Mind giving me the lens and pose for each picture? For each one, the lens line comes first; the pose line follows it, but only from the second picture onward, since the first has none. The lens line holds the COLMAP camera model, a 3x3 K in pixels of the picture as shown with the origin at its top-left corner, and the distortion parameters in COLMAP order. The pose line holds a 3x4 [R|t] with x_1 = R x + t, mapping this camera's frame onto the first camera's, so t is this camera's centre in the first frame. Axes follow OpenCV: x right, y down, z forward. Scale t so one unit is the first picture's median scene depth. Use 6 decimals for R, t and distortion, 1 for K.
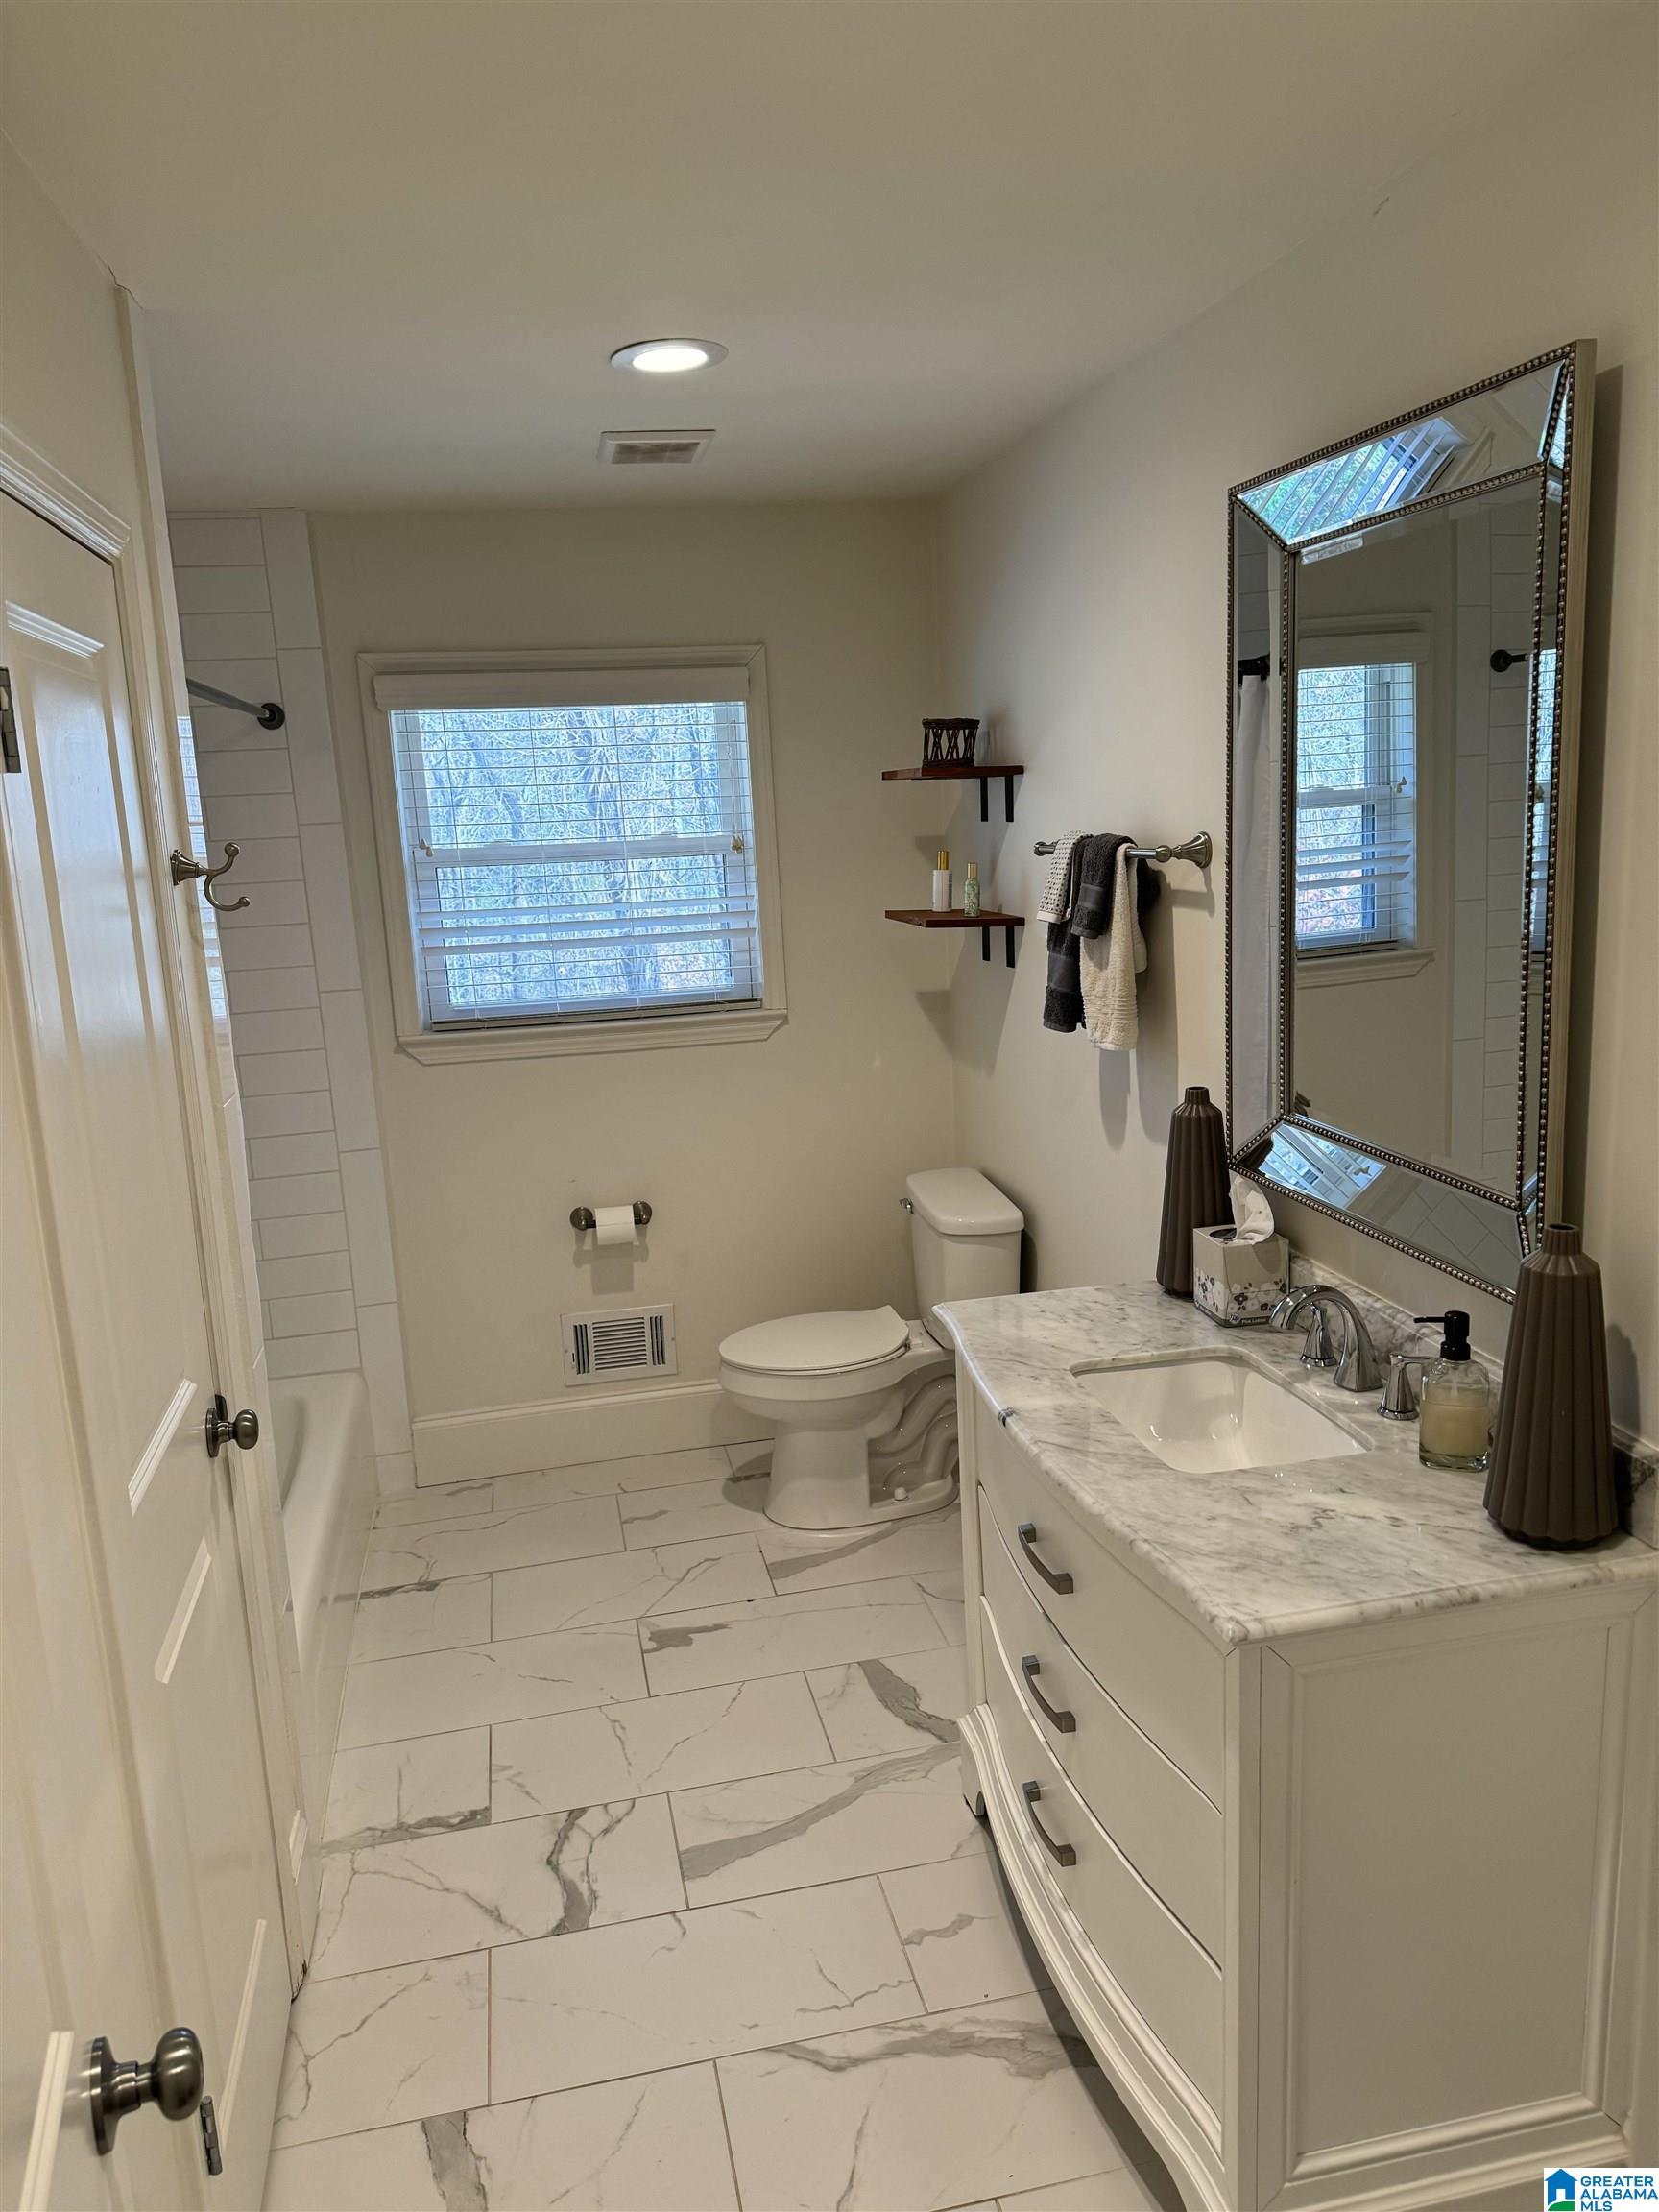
lens RADIAL K [[1565.4, 0, 827.7], [0, 1565.4, 1117.4], [0, 0, 1]] dist [0.037594, -0.040756]
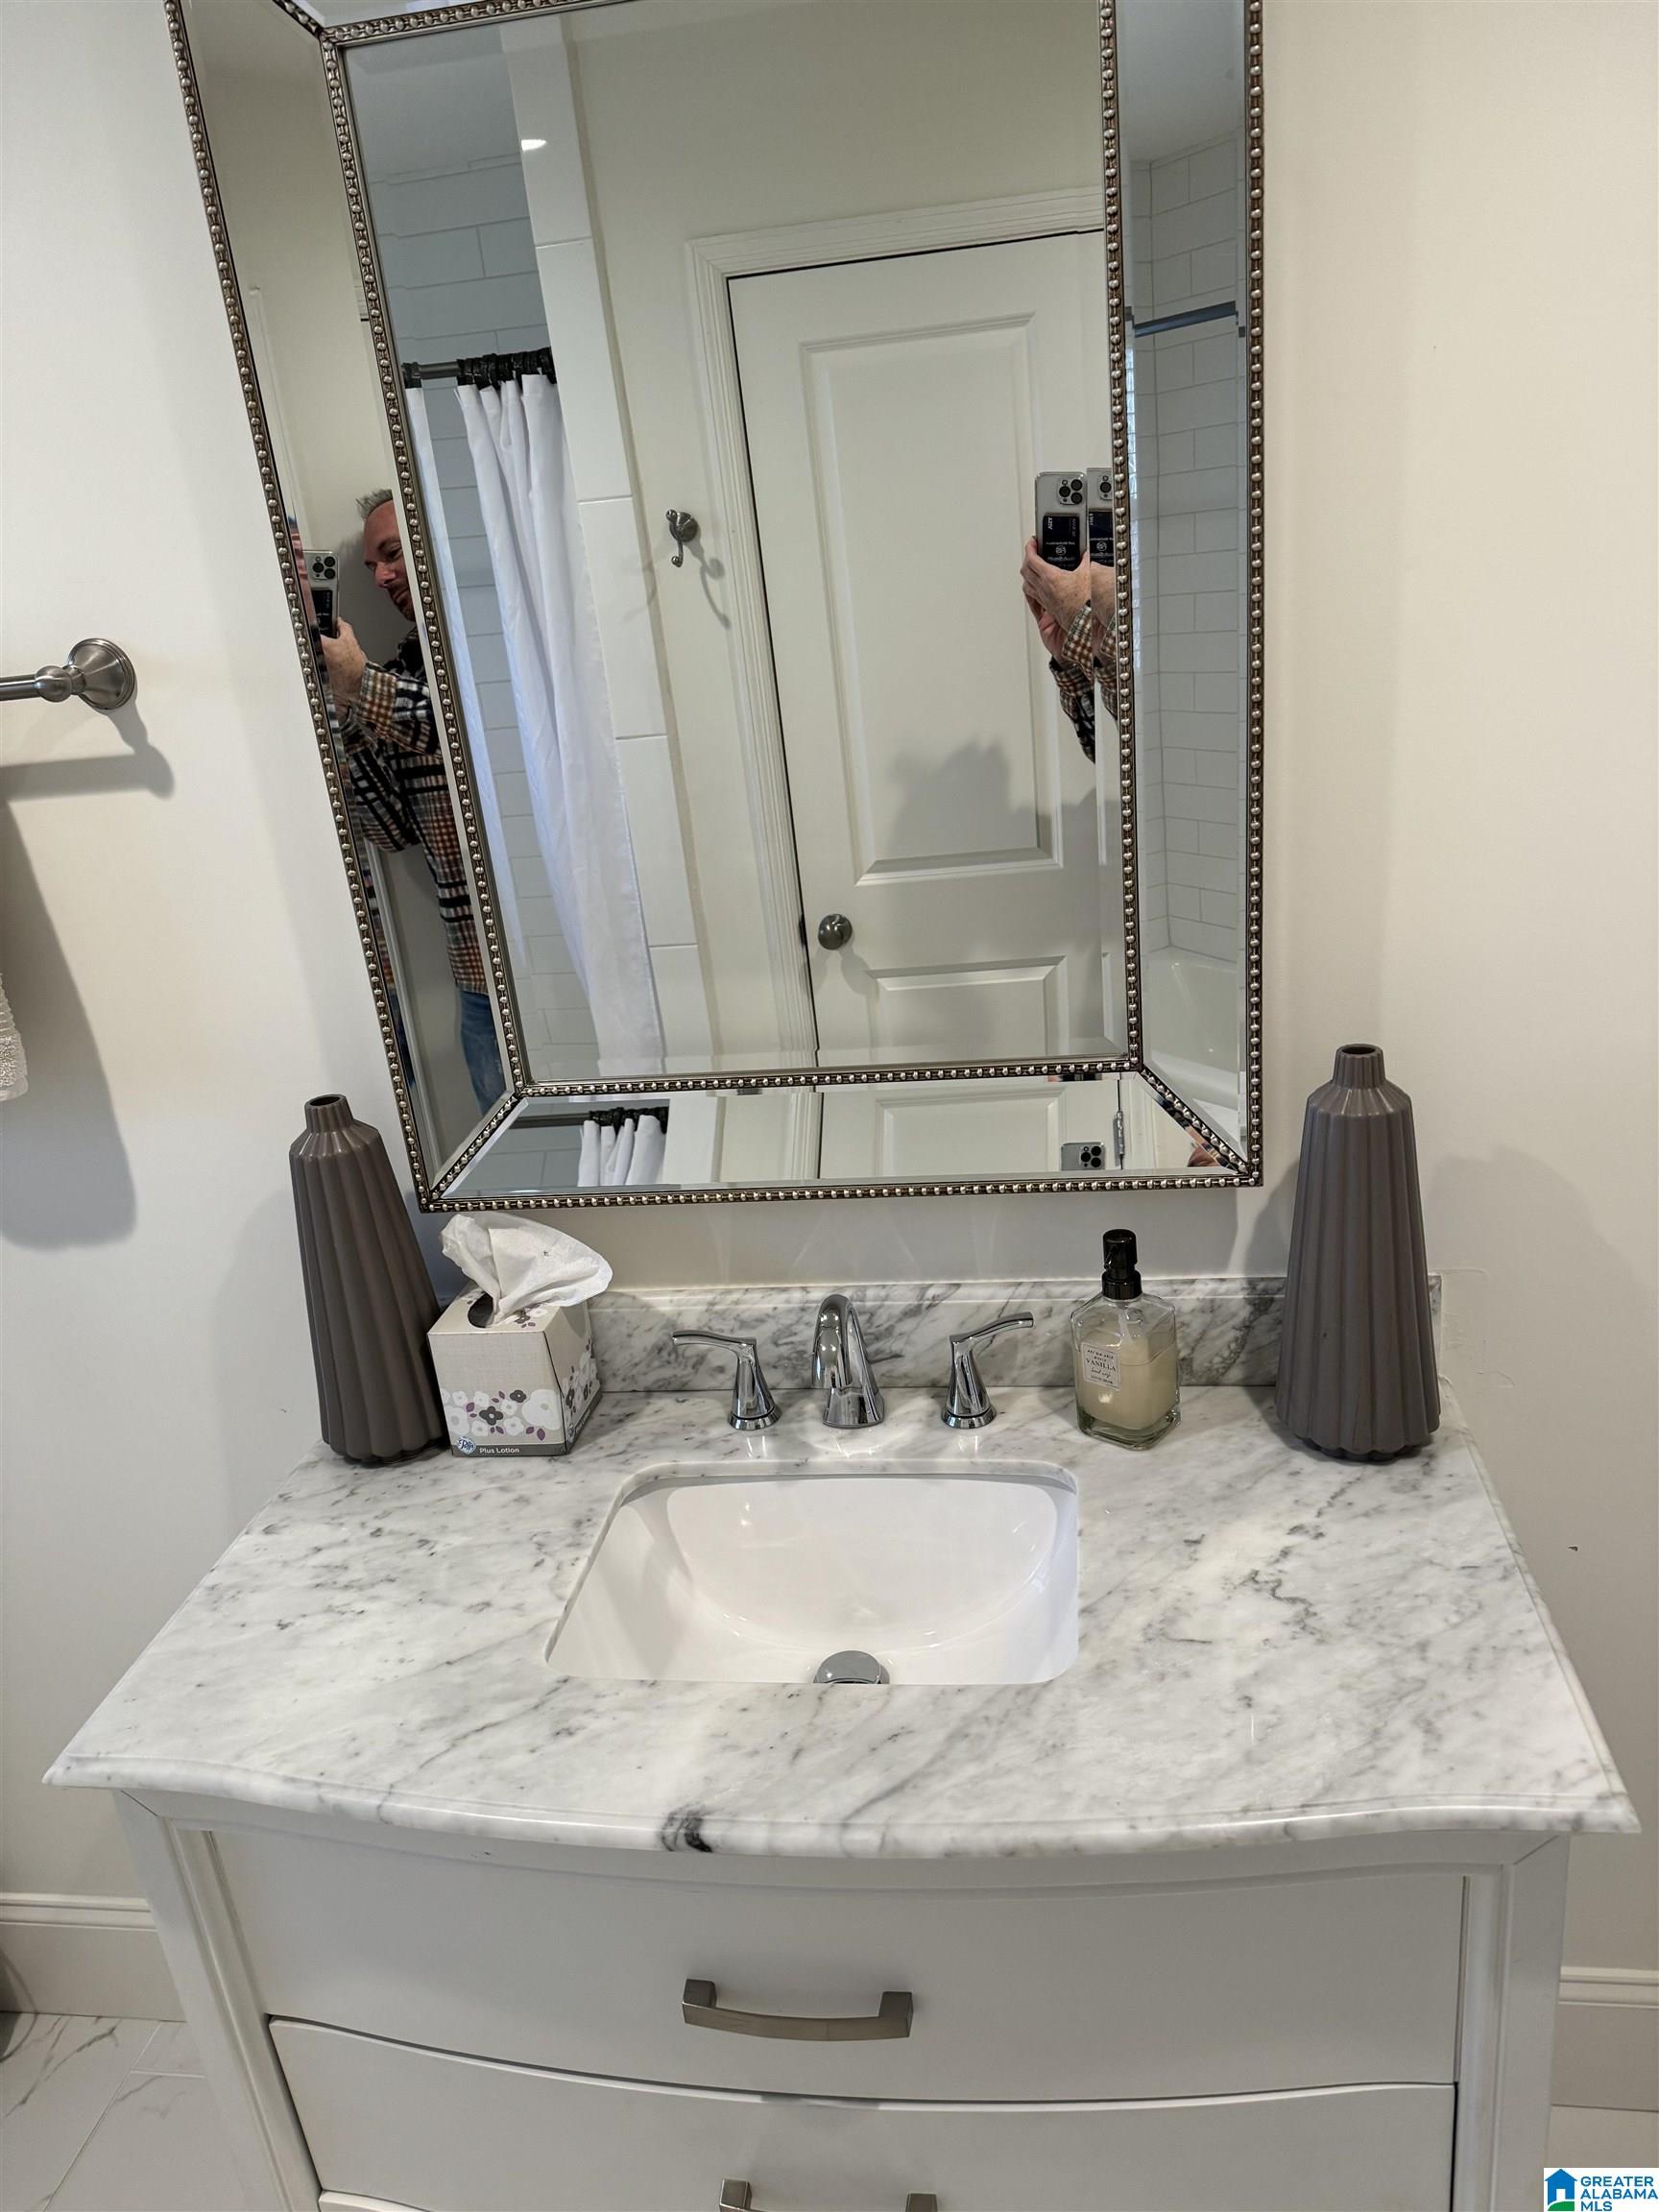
lens RADIAL K [[1565.4, 0, 827.7], [0, 1565.4, 1117.4], [0, 0, 1]] dist [0.037594, -0.040756]
pose [[0.331403, -0.329302, 0.884156, -0.212685], [0.261410, 0.932474, 0.249315, -0.115672], [-0.906552, 0.148503, 0.395107, 0.688077]]
